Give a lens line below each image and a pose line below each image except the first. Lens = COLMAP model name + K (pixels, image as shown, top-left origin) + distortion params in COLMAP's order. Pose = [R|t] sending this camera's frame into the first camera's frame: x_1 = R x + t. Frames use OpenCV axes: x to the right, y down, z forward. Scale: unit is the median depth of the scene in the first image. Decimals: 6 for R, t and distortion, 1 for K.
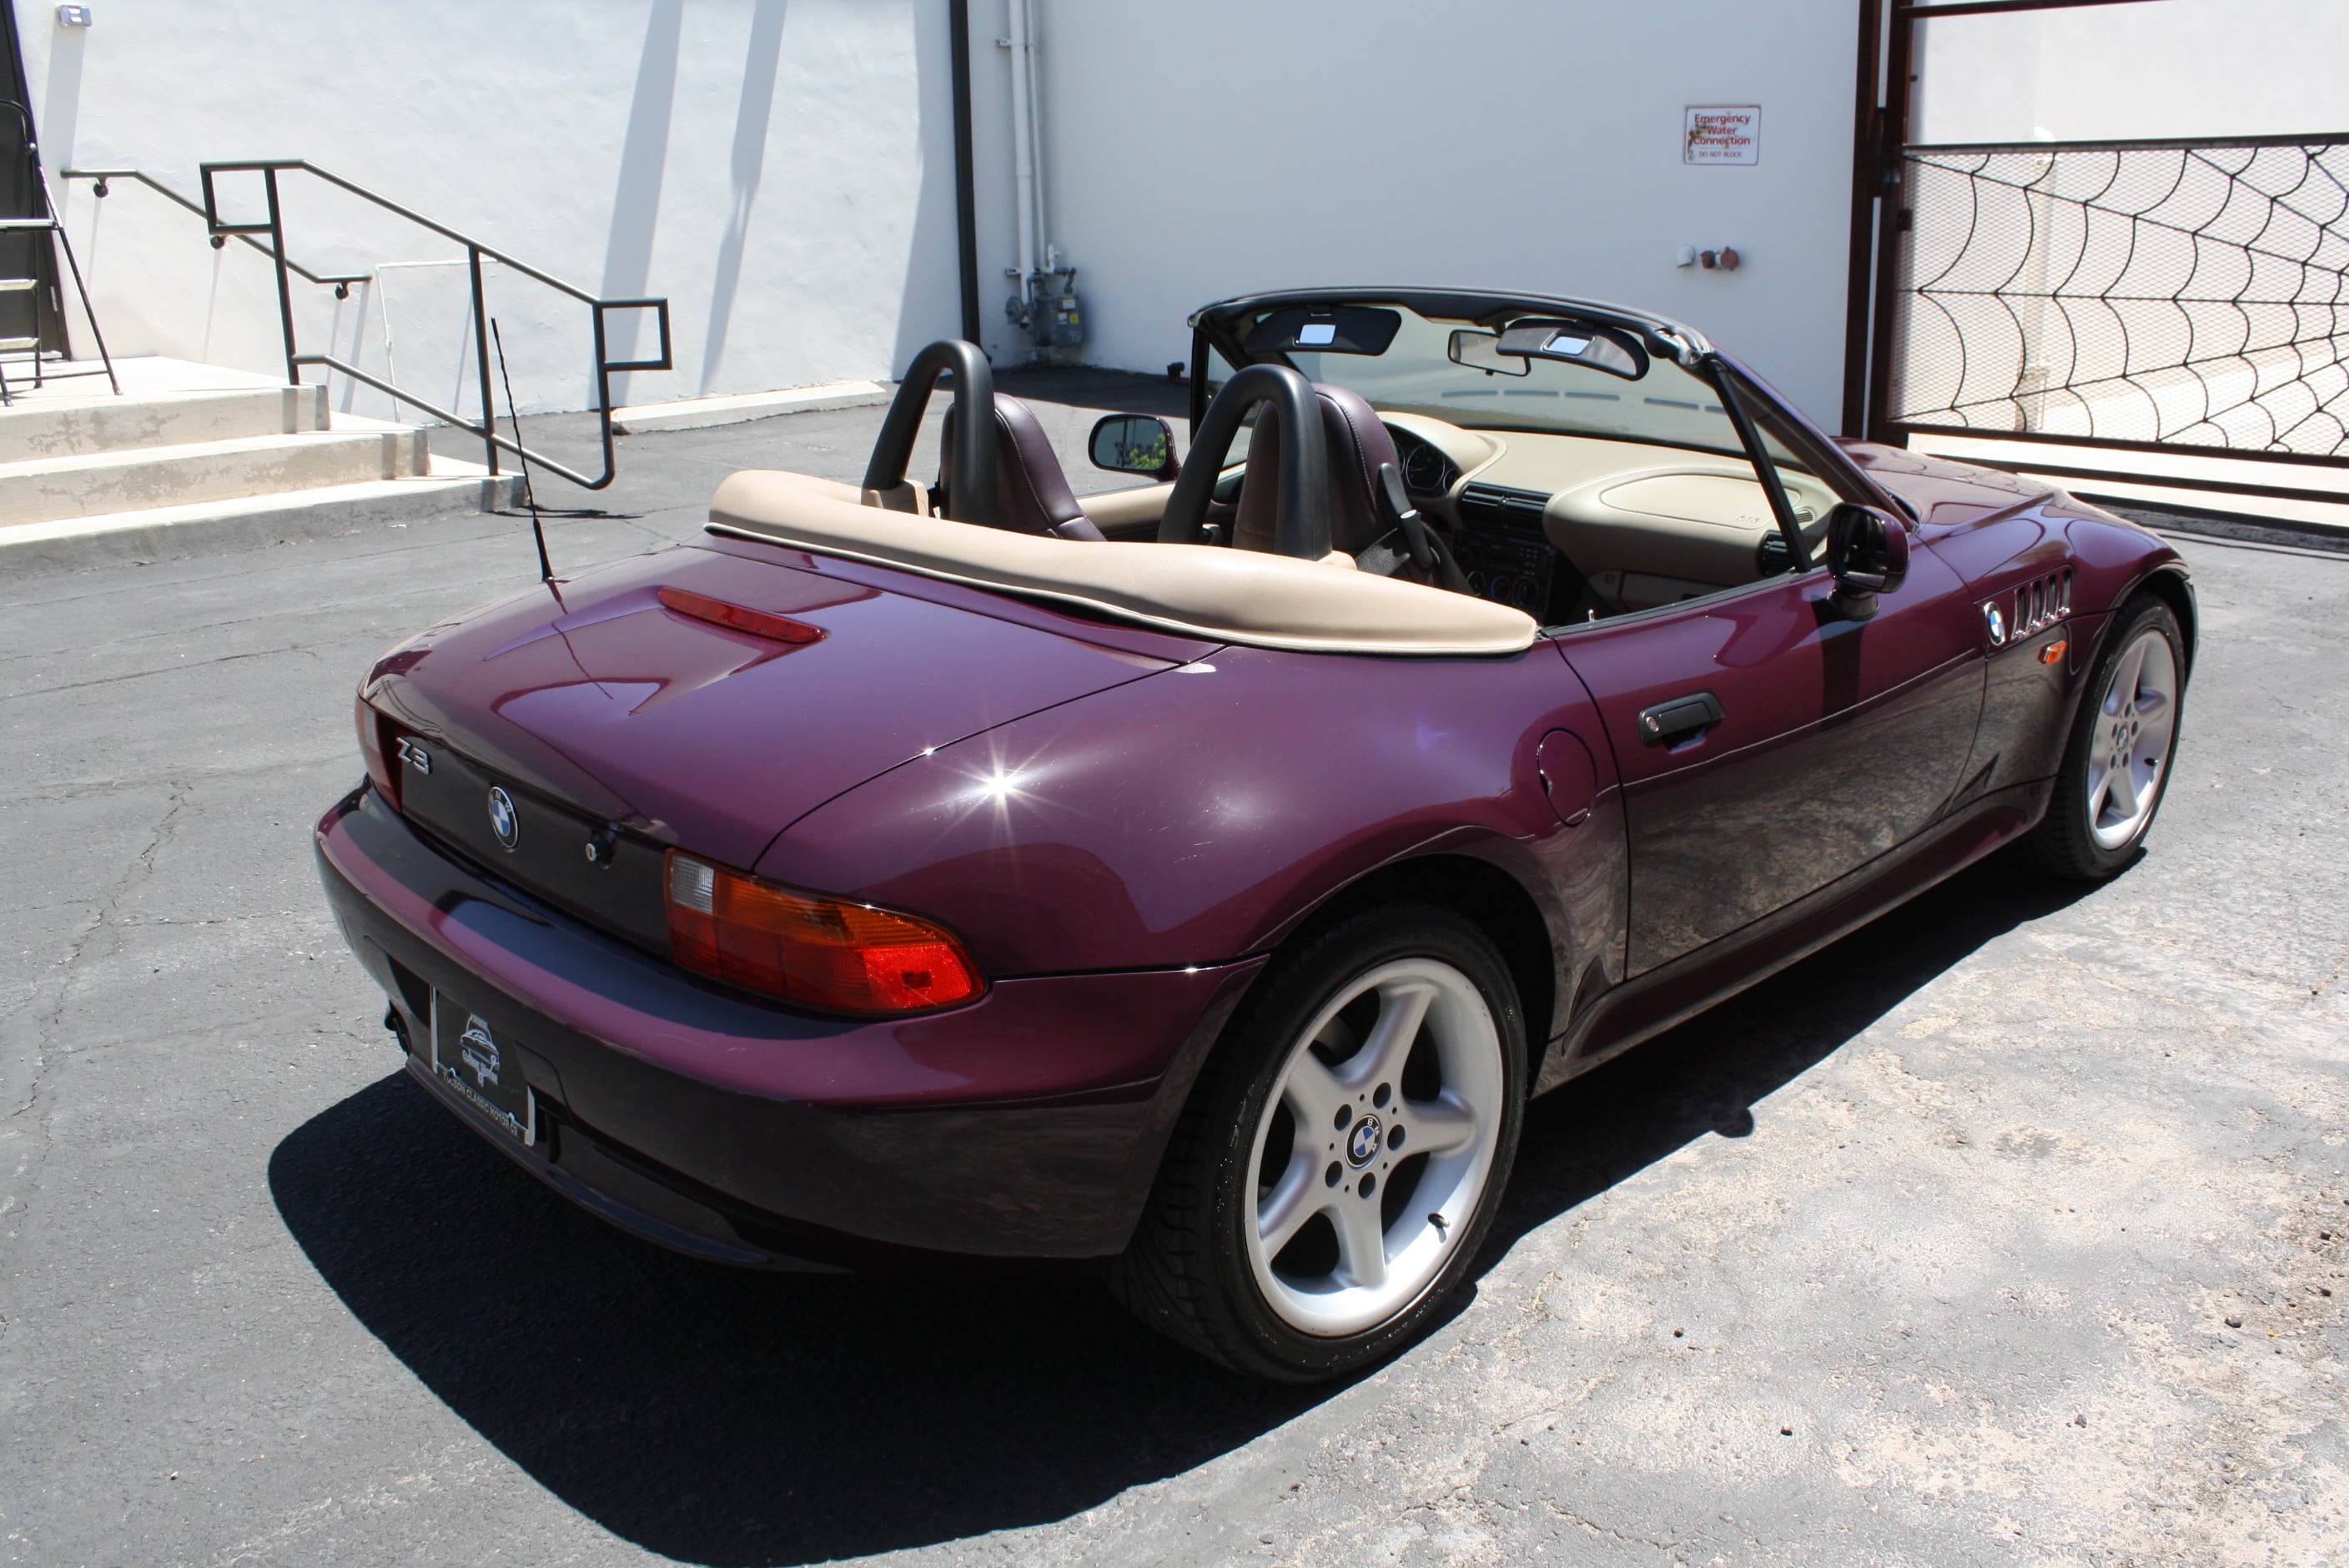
lens RADIAL K [[2004.9, 0, 1228.8], [0, 2004.9, 782.9], [0, 0, 1]] dist [-0.158879, 0.139446]
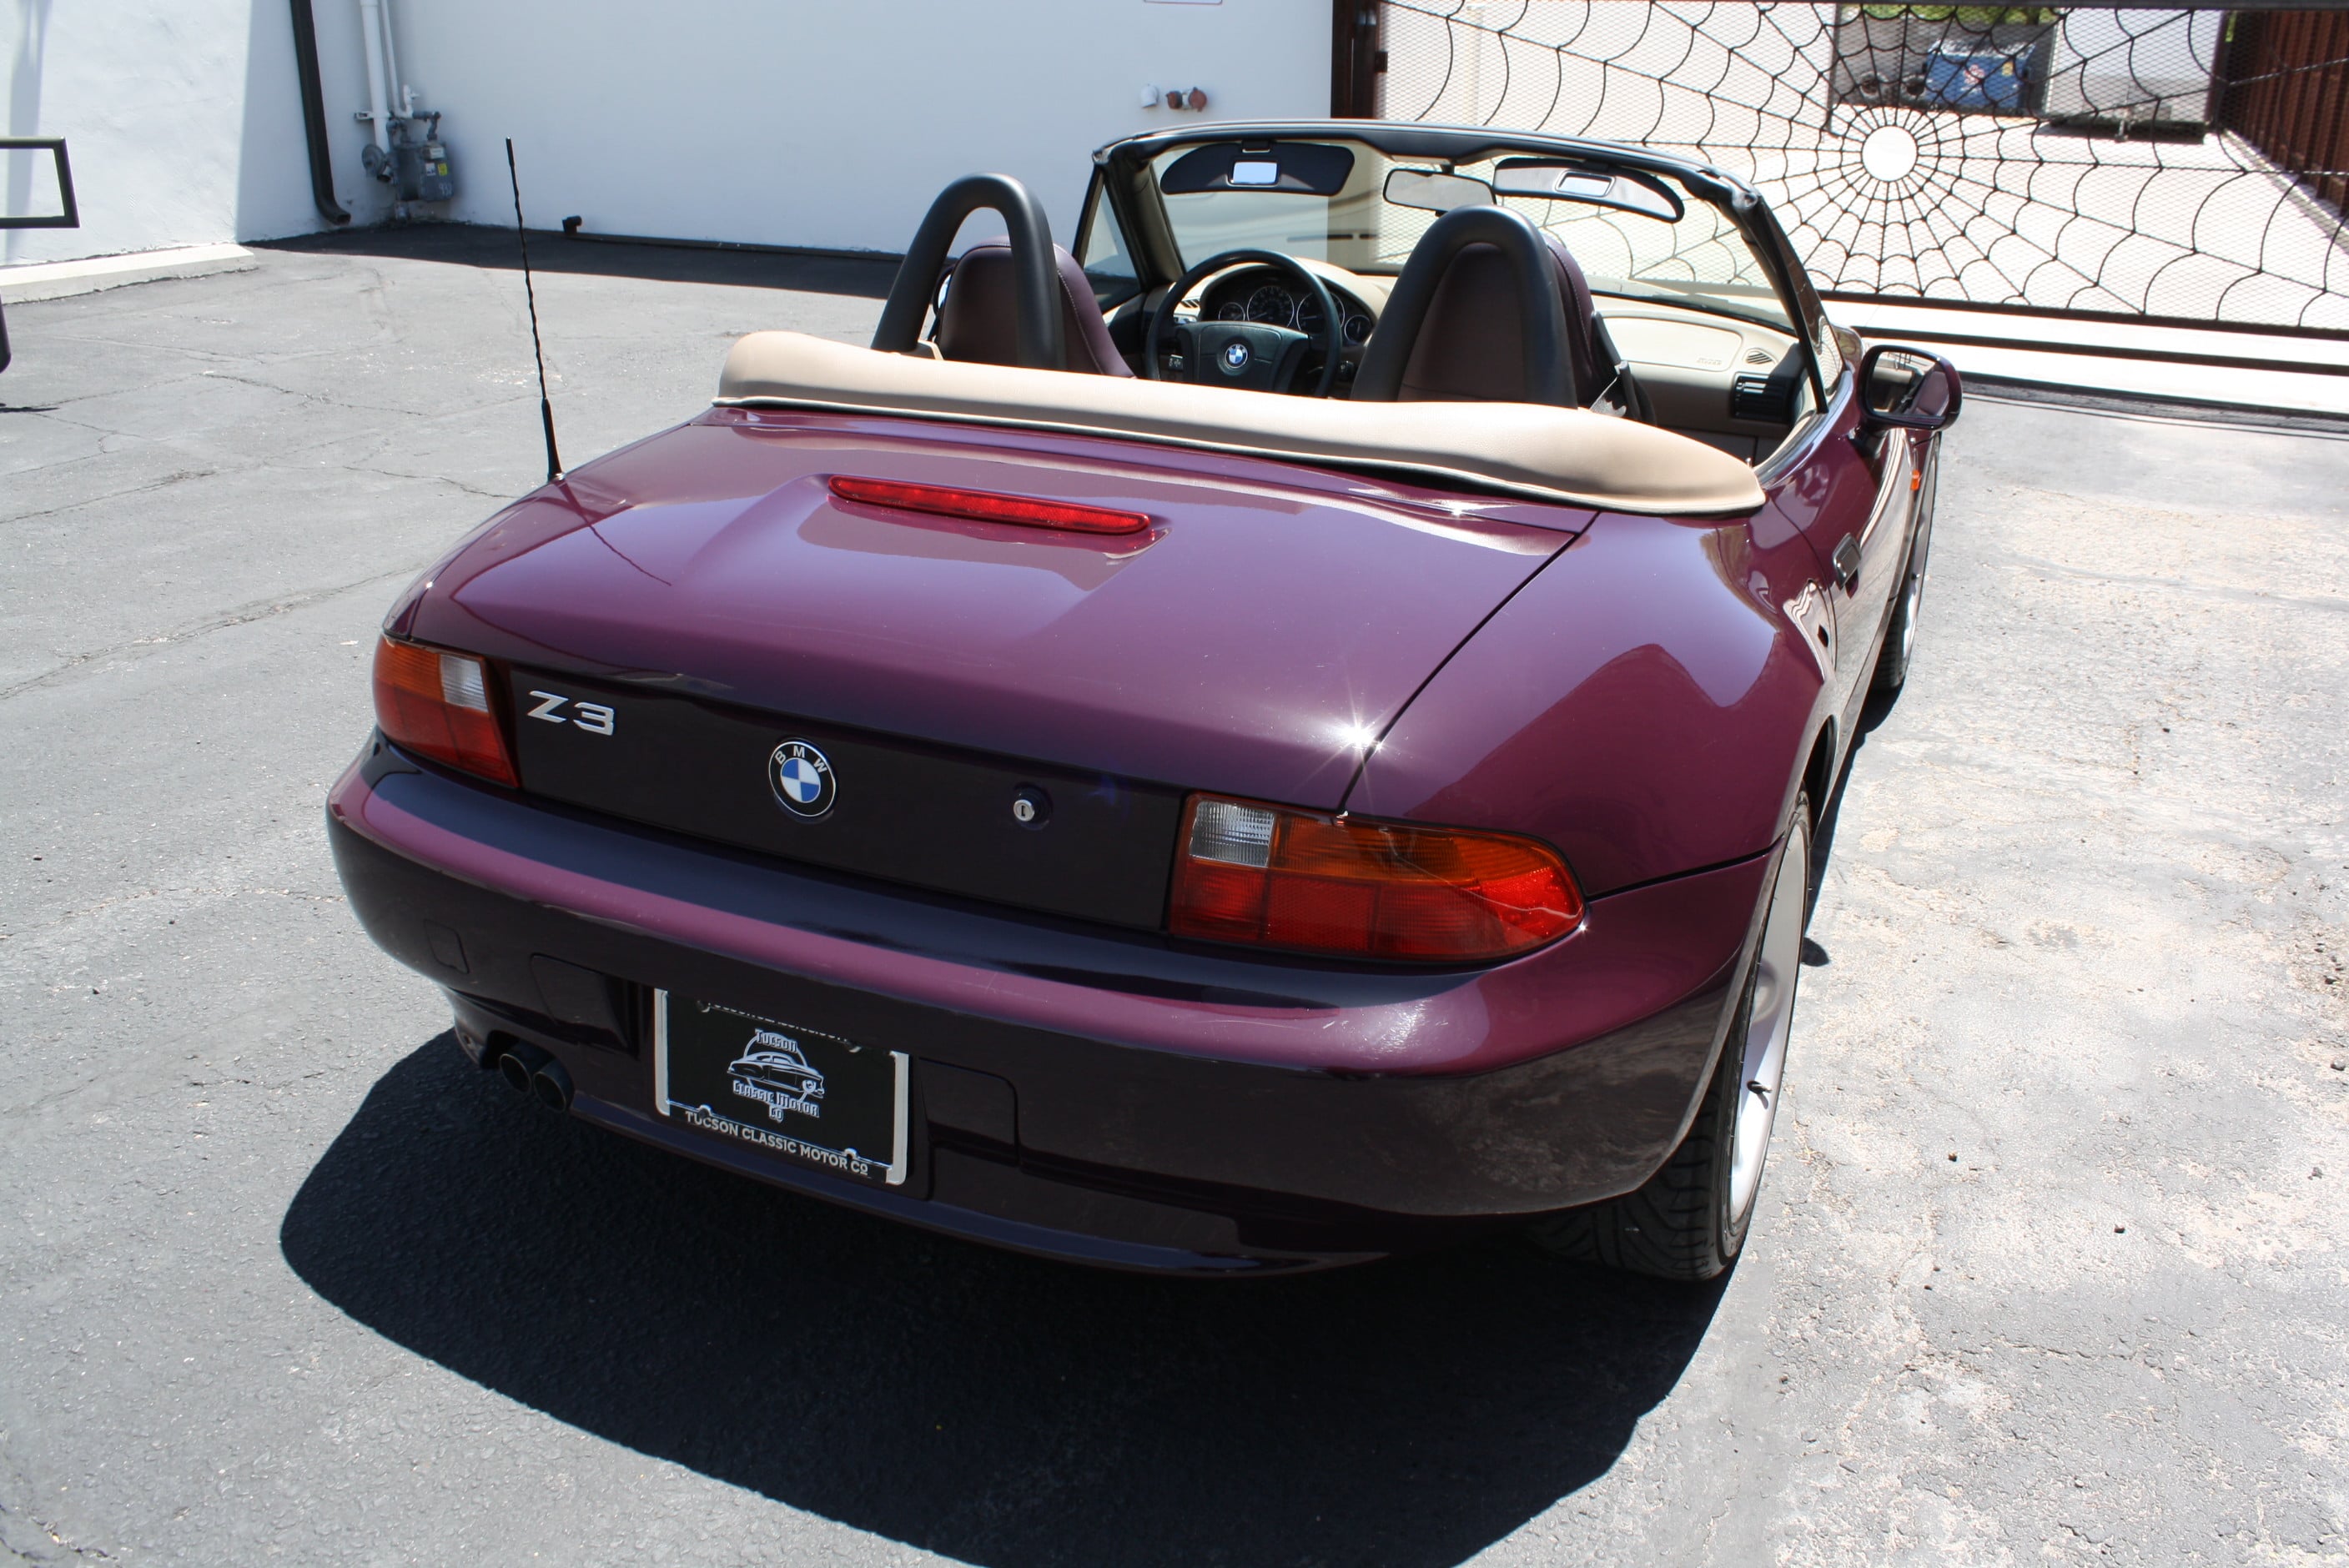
lens RADIAL K [[2004.9, 0, 1244.2], [0, 2004.9, 786.2], [0, 0, 1]] dist [-0.158879, 0.139446]
pose [[0.925796, -0.104339, 0.363338, -0.333715], [0.076967, 0.993048, 0.089059, -0.024891], [-0.370104, -0.054485, 0.927391, 0.136048]]
